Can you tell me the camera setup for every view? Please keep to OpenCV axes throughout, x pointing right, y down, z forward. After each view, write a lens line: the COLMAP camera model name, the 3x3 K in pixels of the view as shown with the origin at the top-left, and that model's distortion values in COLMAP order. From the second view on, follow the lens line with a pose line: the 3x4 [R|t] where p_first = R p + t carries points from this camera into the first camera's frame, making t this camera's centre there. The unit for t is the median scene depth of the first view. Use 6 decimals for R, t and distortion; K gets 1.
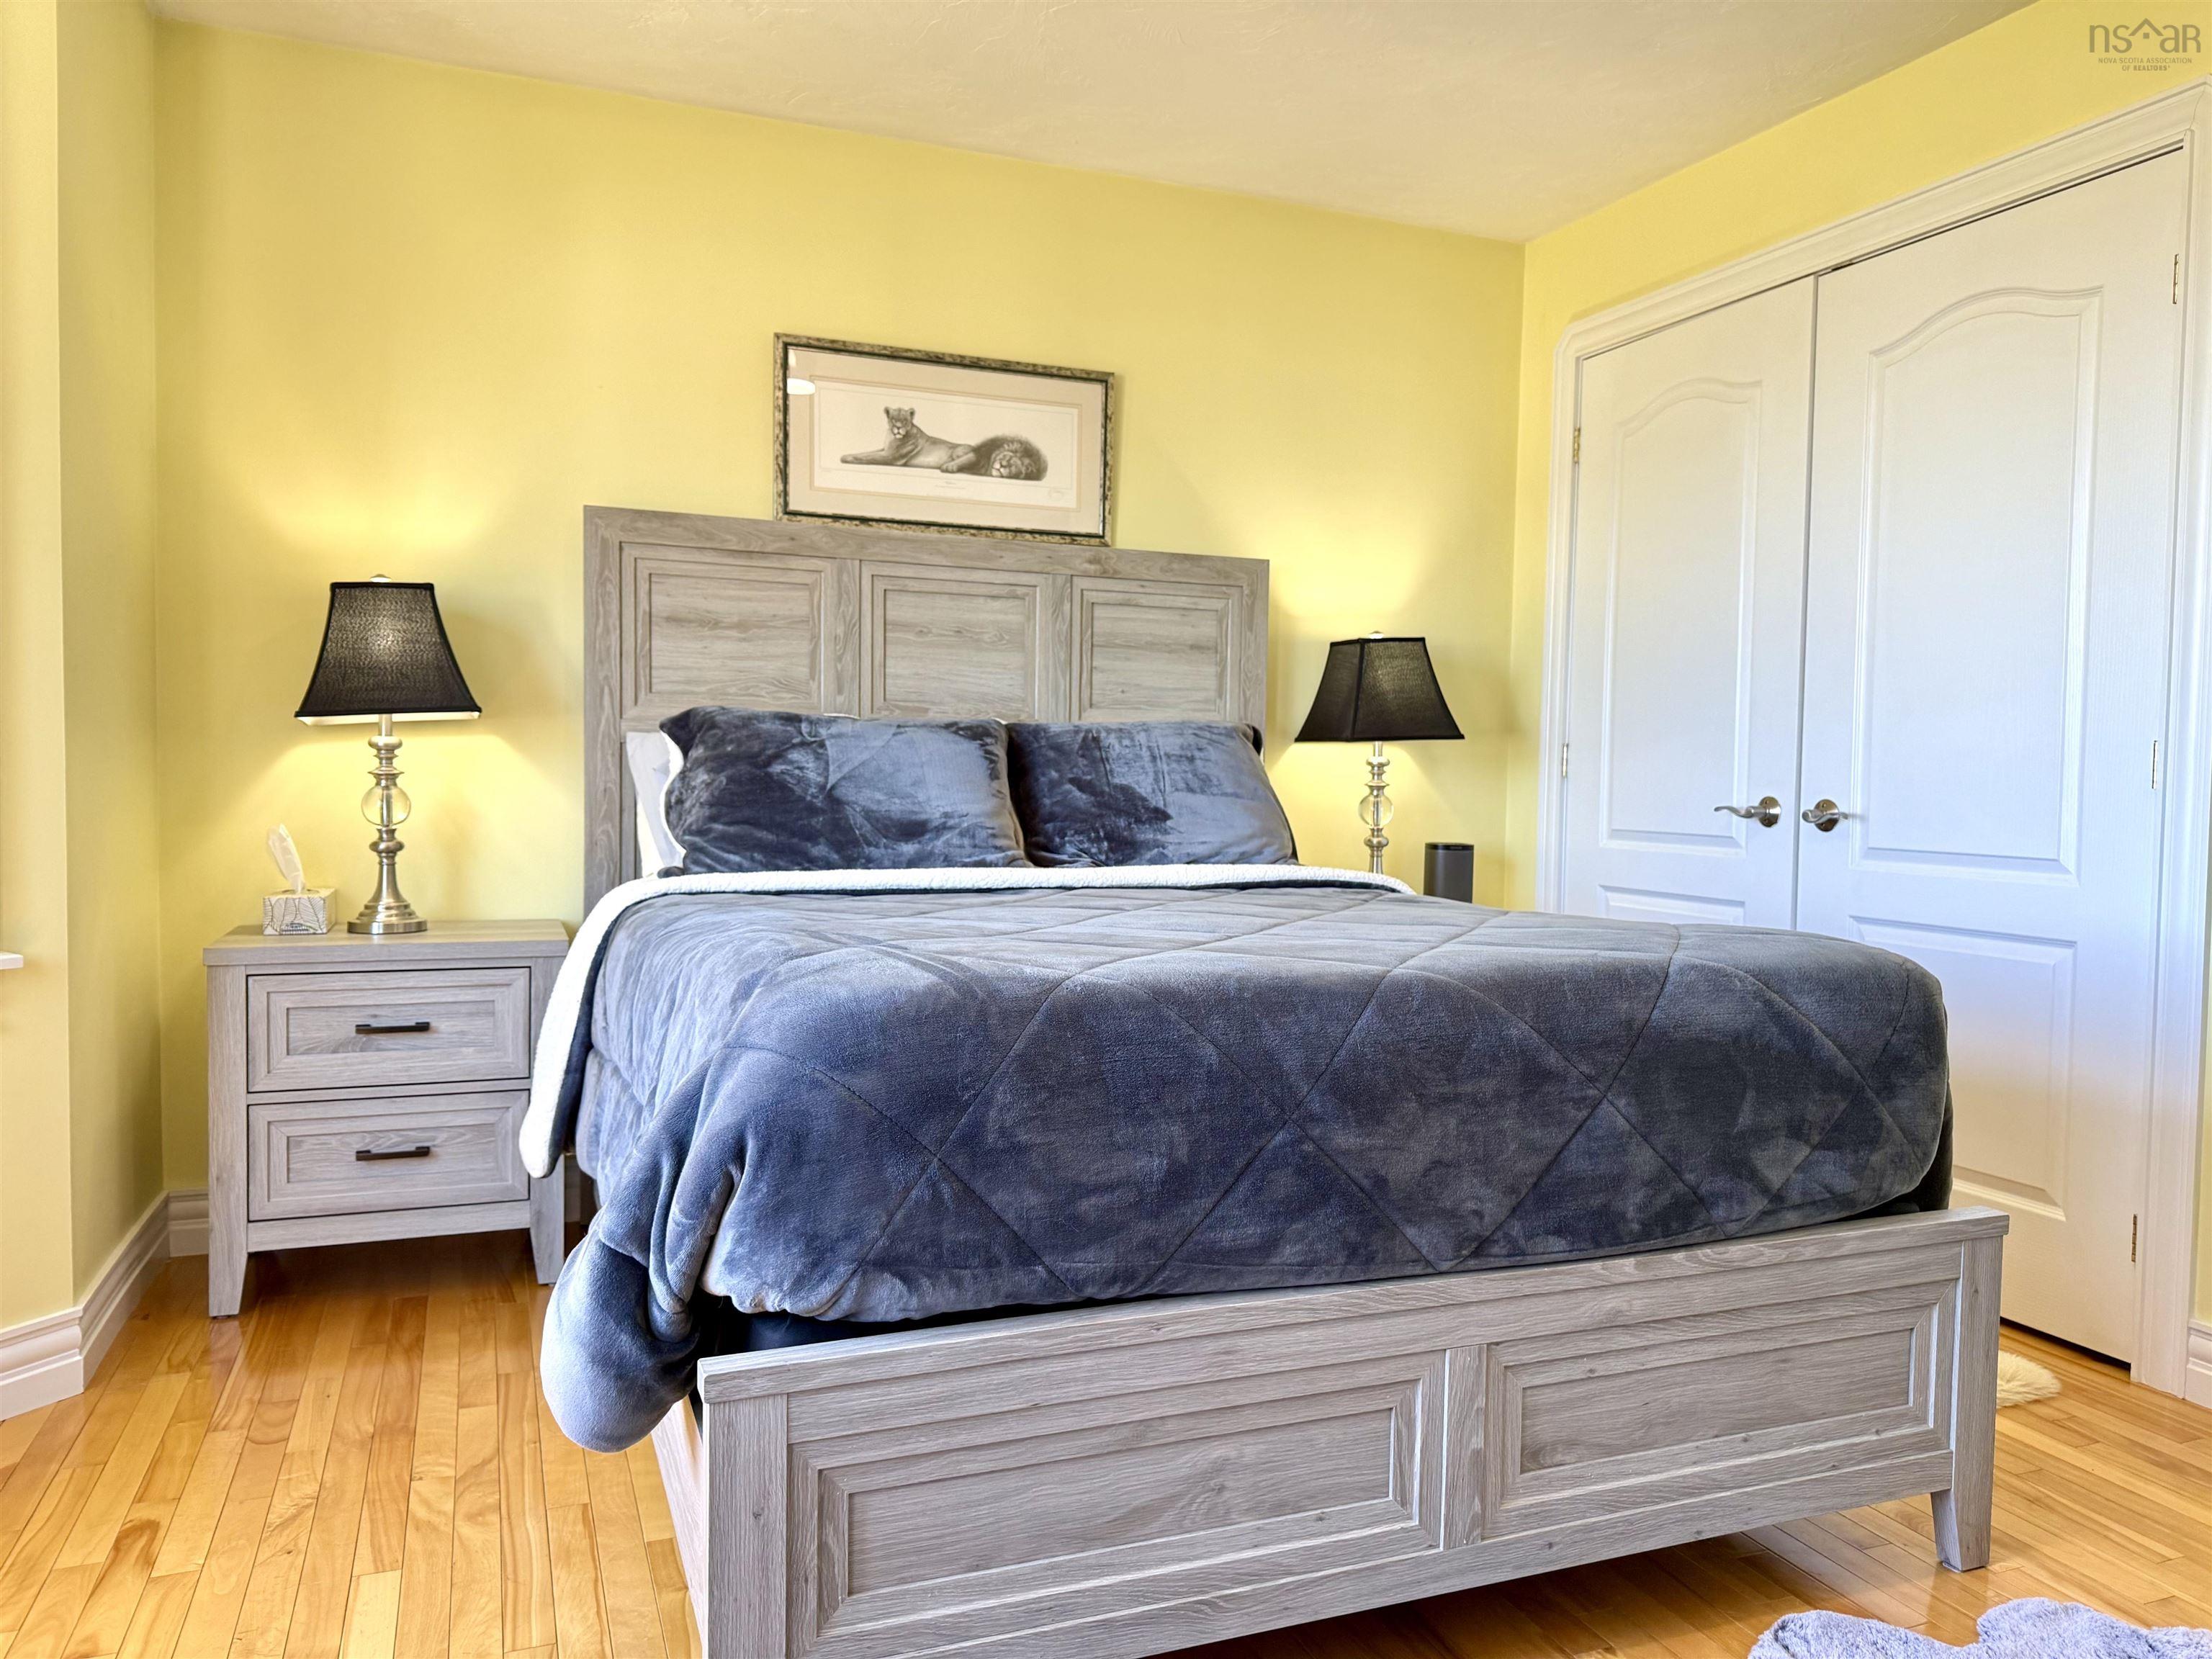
lens RADIAL K [[1515.1, 0, 1096.9], [0, 1515.1, 892.1], [0, 0, 1]] dist [0.025788, -0.002320]
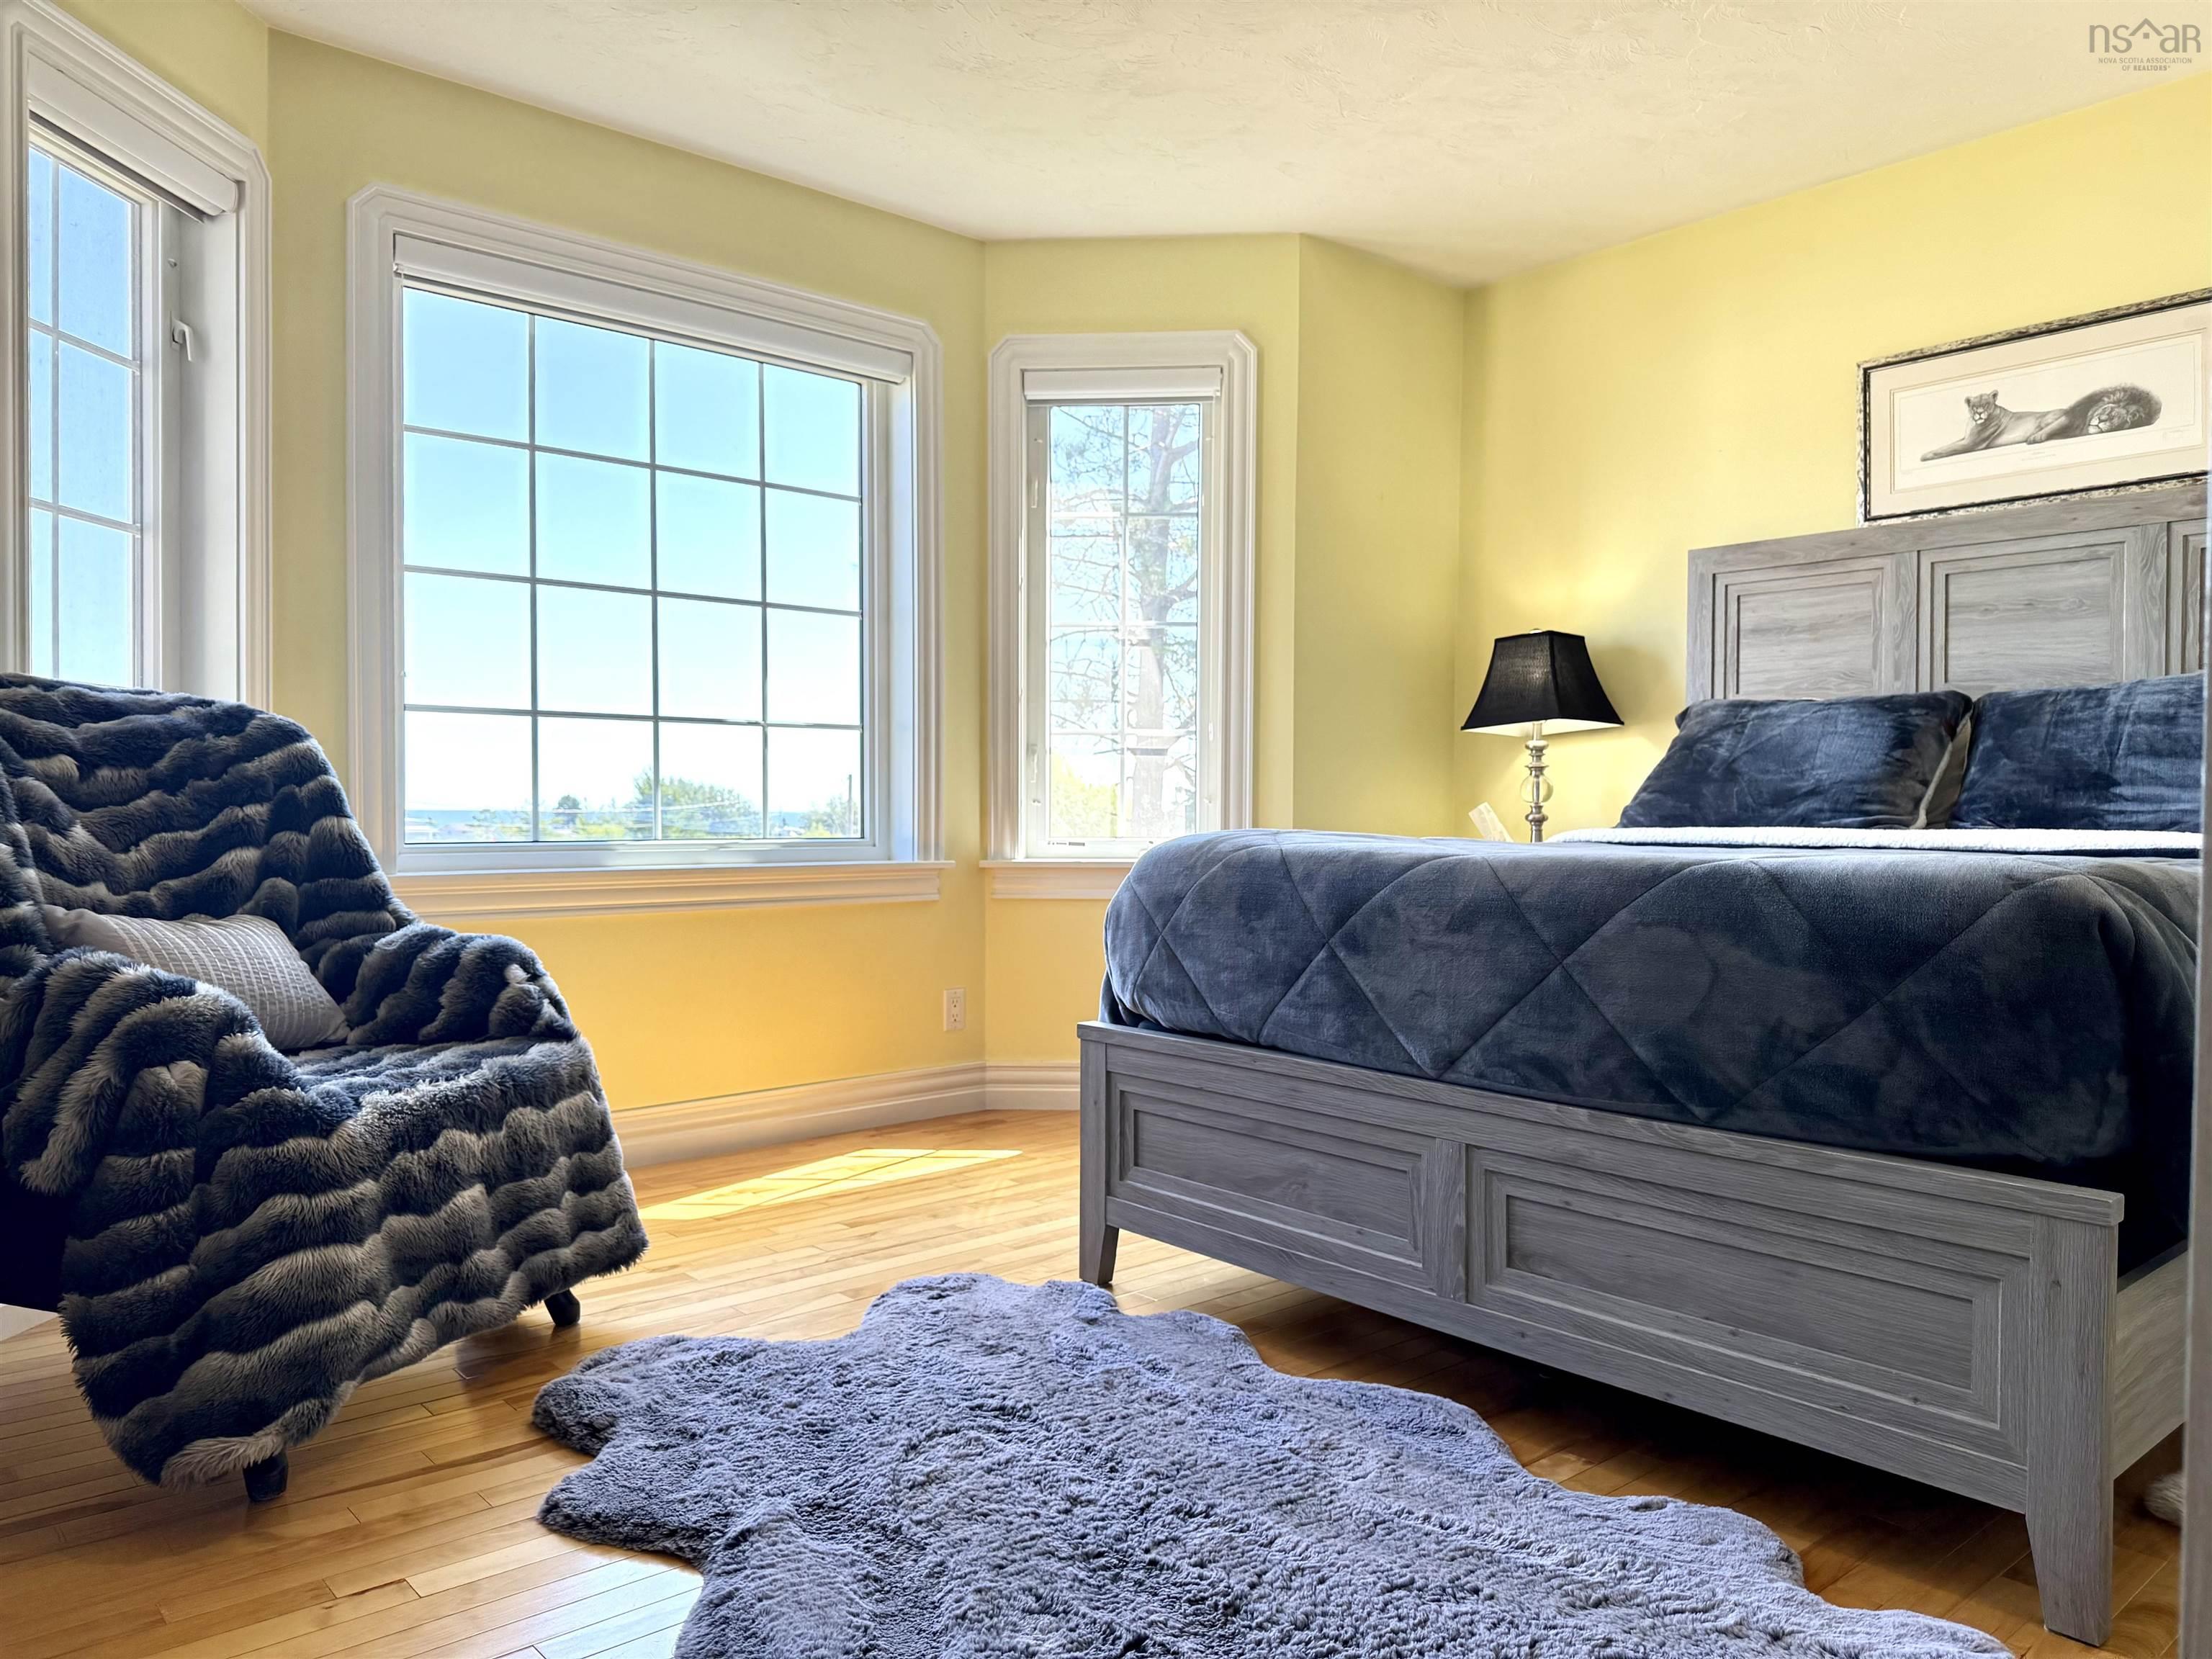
lens RADIAL K [[1572.3, 0, 1106.0], [0, 1572.3, 829.5], [0, 0, 1]] dist [0.040289, -0.004397]
pose [[0.338542, -0.000745, -0.940951, 0.691287], [-0.071598, 0.997080, -0.026549, 0.042826], [0.938223, 0.076358, 0.337500, 0.116434]]
